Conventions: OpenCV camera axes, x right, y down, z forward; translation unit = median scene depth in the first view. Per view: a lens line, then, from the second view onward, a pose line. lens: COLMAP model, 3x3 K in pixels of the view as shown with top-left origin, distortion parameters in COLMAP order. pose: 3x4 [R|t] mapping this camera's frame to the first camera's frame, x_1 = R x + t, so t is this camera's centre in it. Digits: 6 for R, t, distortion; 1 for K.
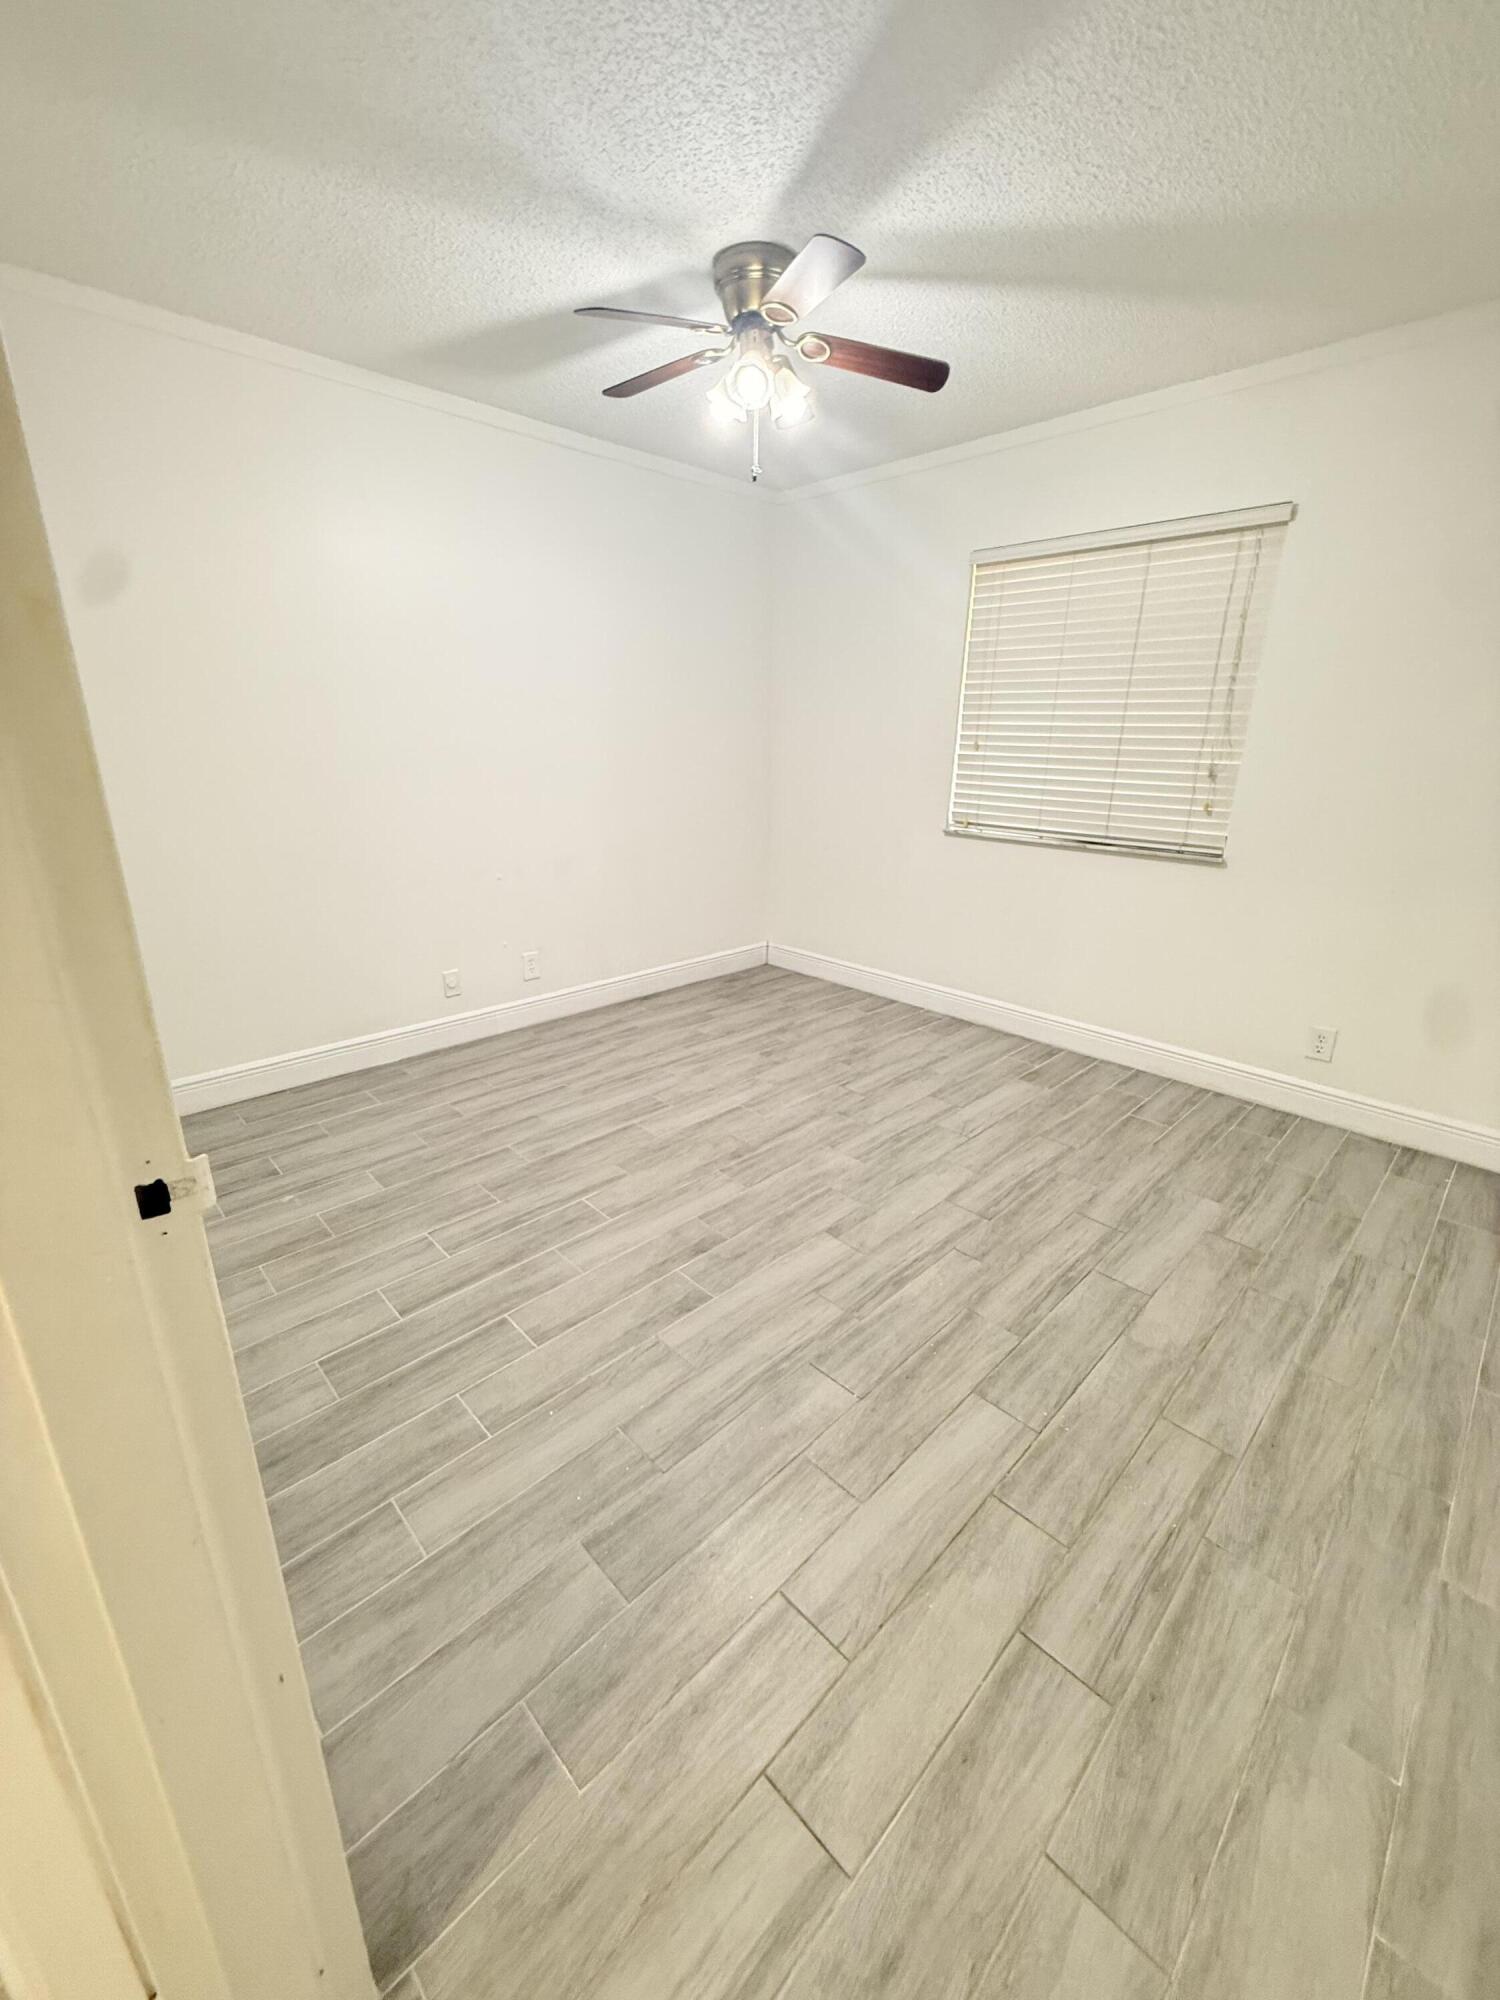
lens RADIAL K [[794.2, 0, 739.9], [0, 794.2, 1001.9], [0, 0, 1]] dist [-0.005517, 0.001077]
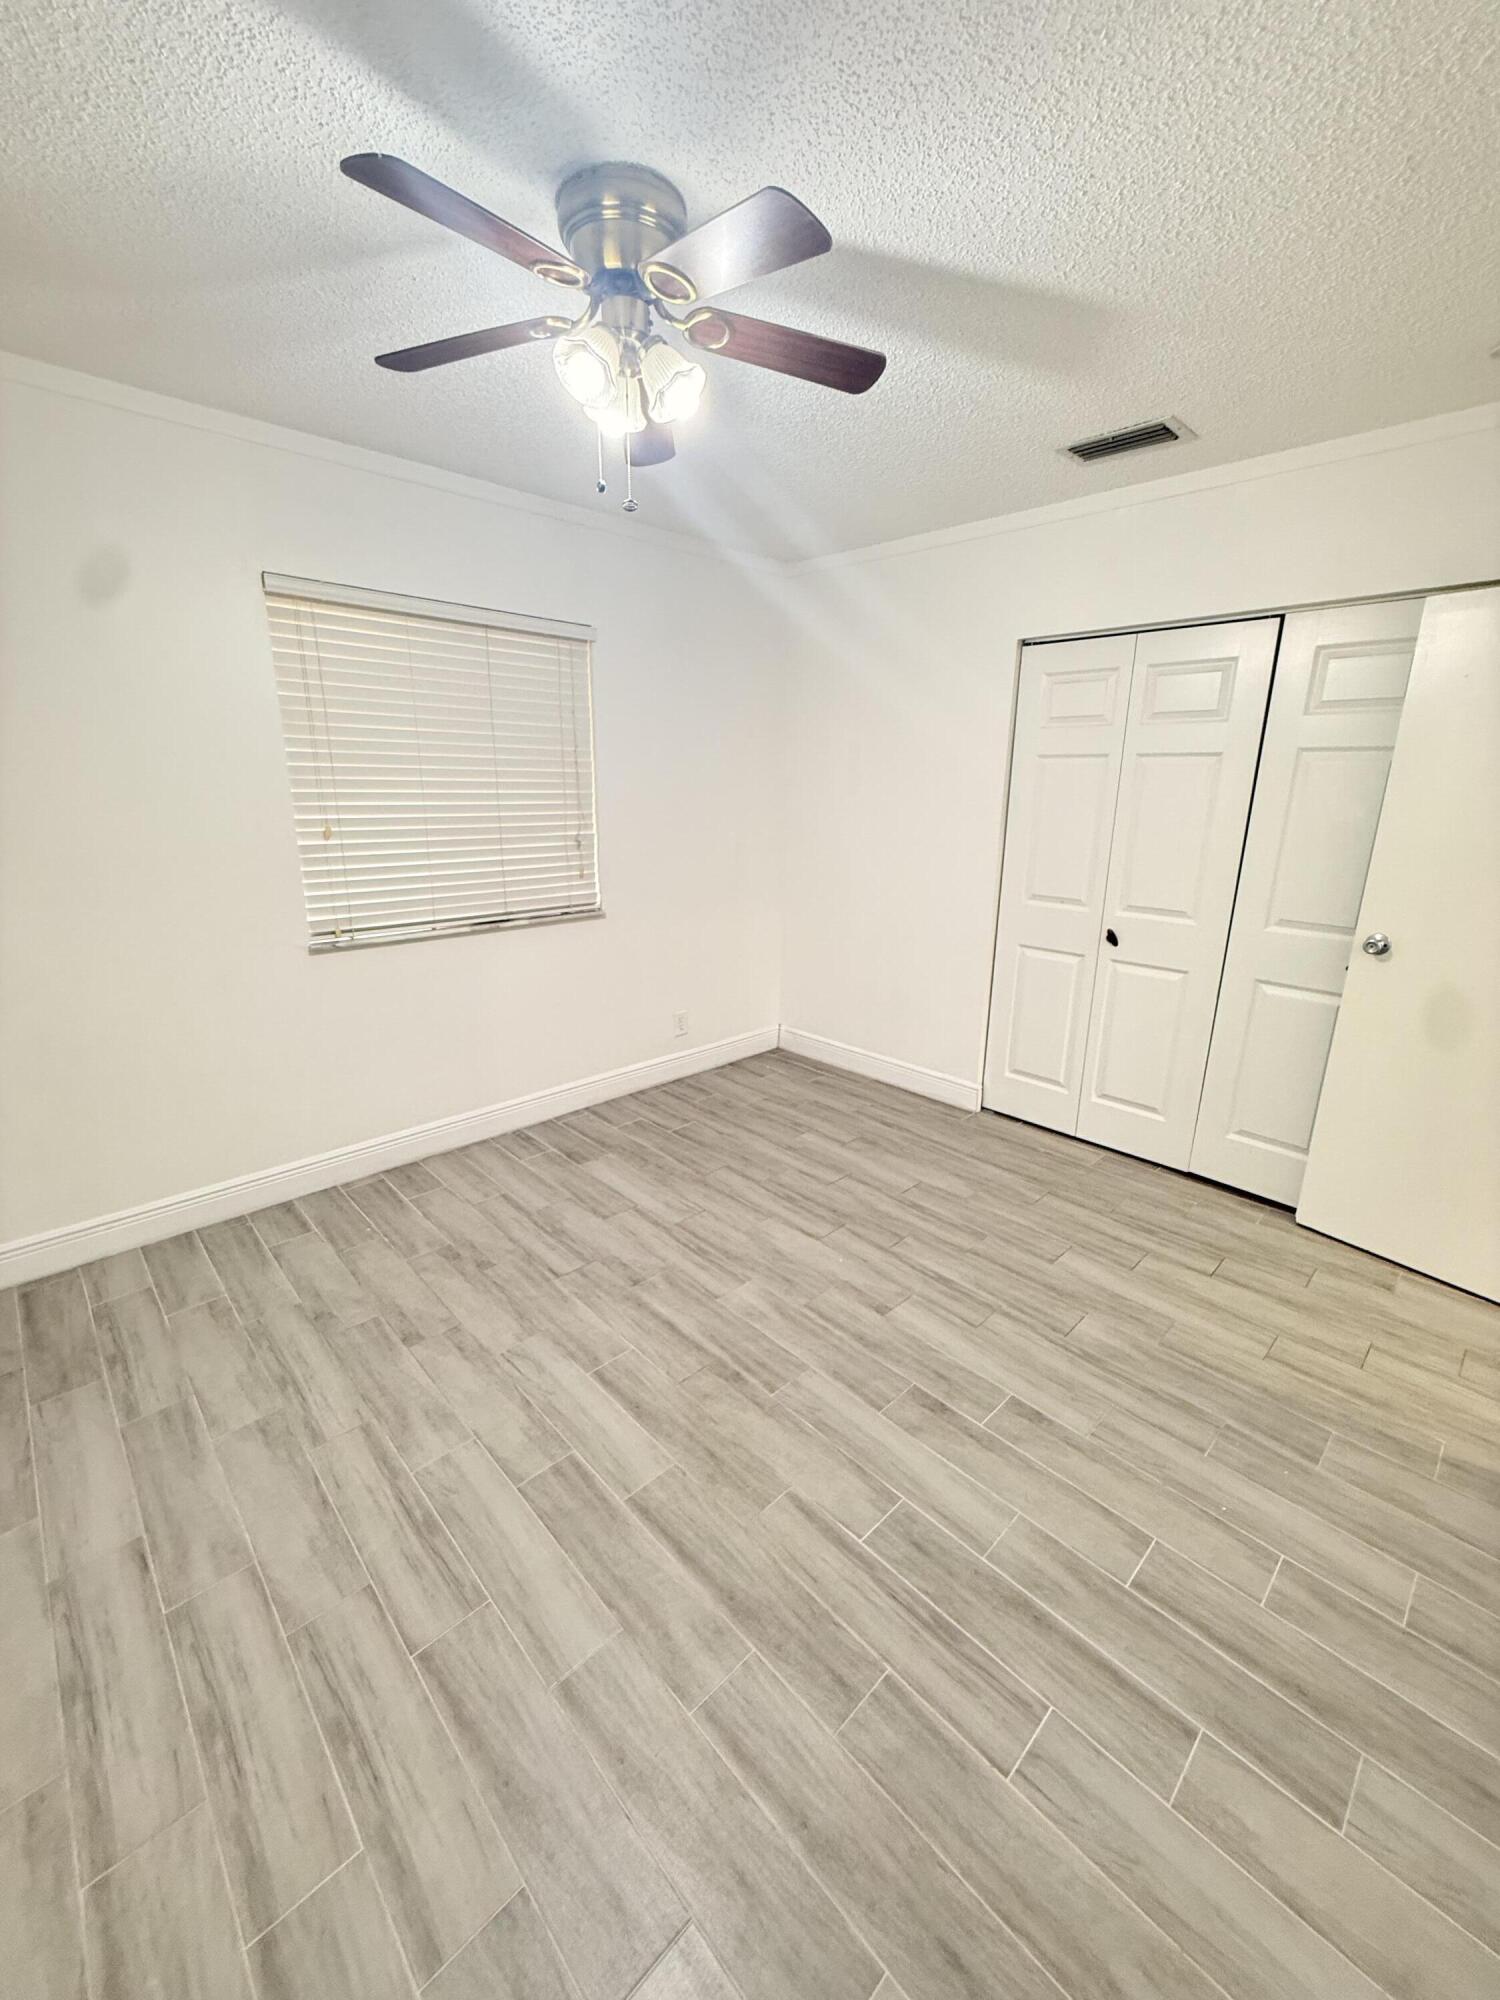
lens RADIAL K [[794.2, 0, 764.8], [0, 794.2, 1000.5], [0, 0, 1]] dist [-0.005517, 0.001077]
pose [[0.001451, -0.285941, 0.958246, -0.632125], [0.306987, 0.912104, 0.271708, -0.339688], [-0.951713, 0.293775, 0.089103, 0.775863]]
